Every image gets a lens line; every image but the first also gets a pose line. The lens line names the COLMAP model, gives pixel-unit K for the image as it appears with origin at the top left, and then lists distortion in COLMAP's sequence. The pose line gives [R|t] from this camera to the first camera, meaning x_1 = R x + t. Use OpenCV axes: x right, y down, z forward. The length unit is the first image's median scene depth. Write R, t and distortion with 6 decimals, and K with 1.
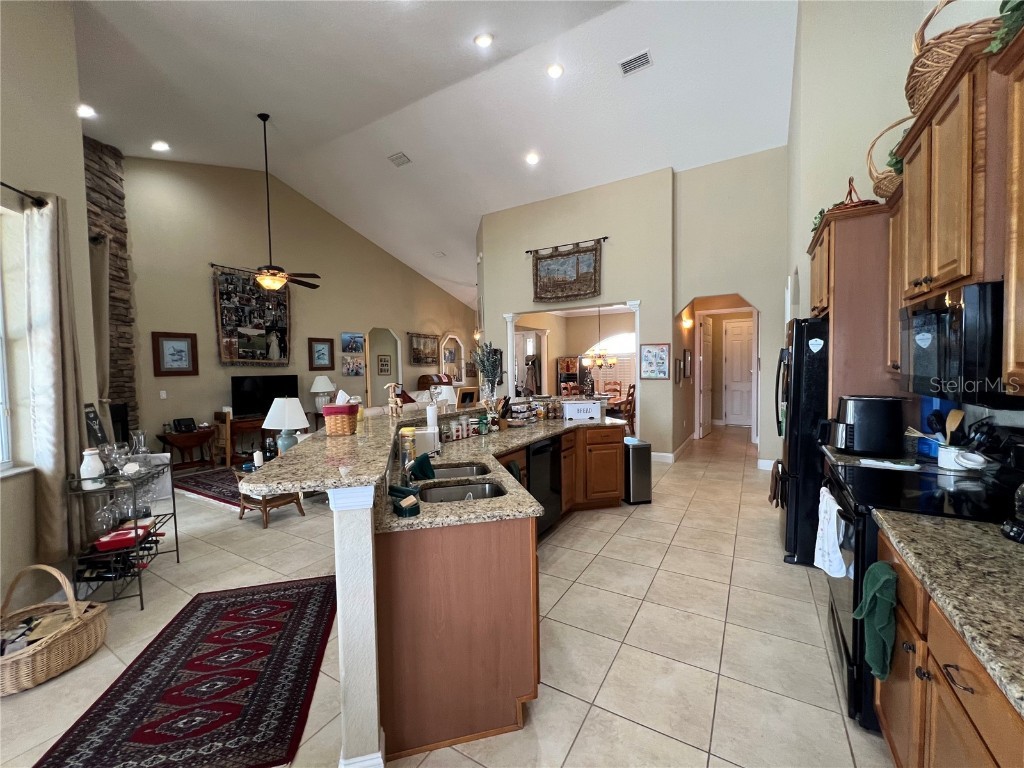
lens RADIAL K [[409.6, 0, 513.5], [0, 409.6, 385.2], [0, 0, 1]] dist [-0.001522, 0.000230]
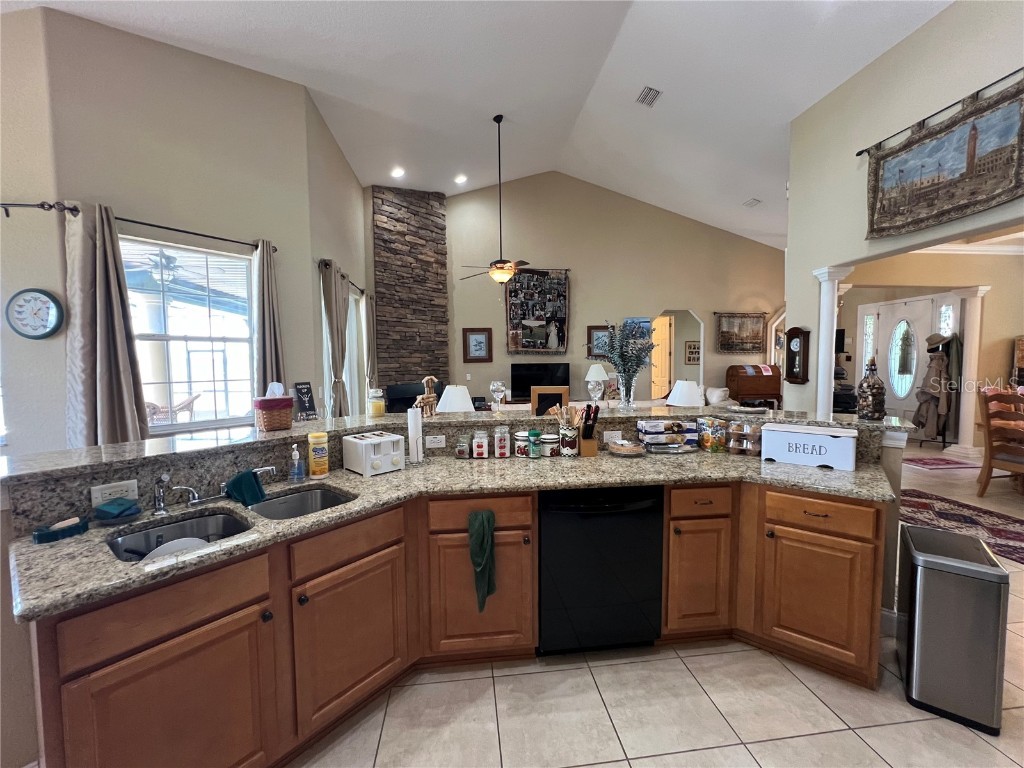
lens RADIAL K [[411.1, 0, 513.9], [0, 411.1, 385.4], [0, 0, 1]] dist [-0.003295, 0.000478]
pose [[0.611610, 0.058560, -0.788989, 0.221203], [-0.034234, 0.998282, 0.047556, -0.014975], [0.790419, -0.002076, 0.612564, 0.287320]]
